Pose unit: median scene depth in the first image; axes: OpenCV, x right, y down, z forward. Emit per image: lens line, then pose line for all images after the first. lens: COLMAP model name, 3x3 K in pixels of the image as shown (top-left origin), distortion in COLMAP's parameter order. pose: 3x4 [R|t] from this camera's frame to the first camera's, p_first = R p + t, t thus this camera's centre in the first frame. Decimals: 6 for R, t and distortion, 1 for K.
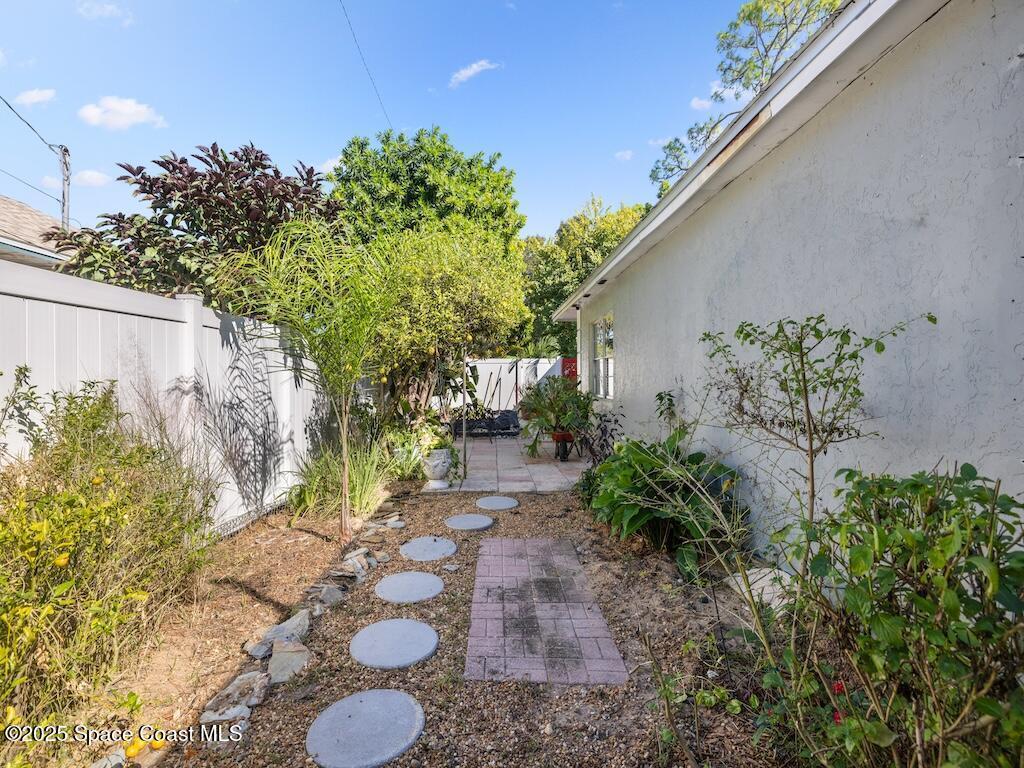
lens RADIAL K [[487.7, 0, 512.0], [0, 487.7, 384.0], [0, 0, 1]] dist [-0.000010, -0.000004]
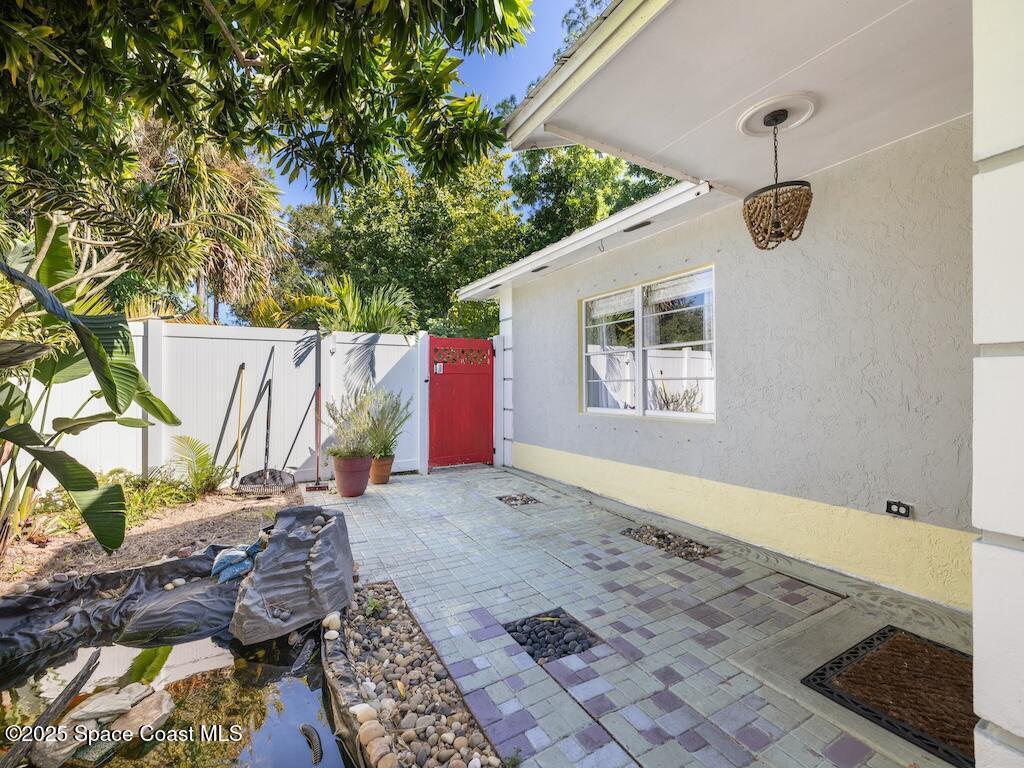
lens RADIAL K [[441.2, 0, 512.0], [0, 441.2, 384.0], [0, 0, 1]] dist [0.001971, 0.000278]
pose [[0.884870, 0.008484, 0.465760, -0.016887], [-0.000271, 0.999843, -0.017697, -0.003120], [-0.465837, 0.015534, 0.884734, 0.617209]]
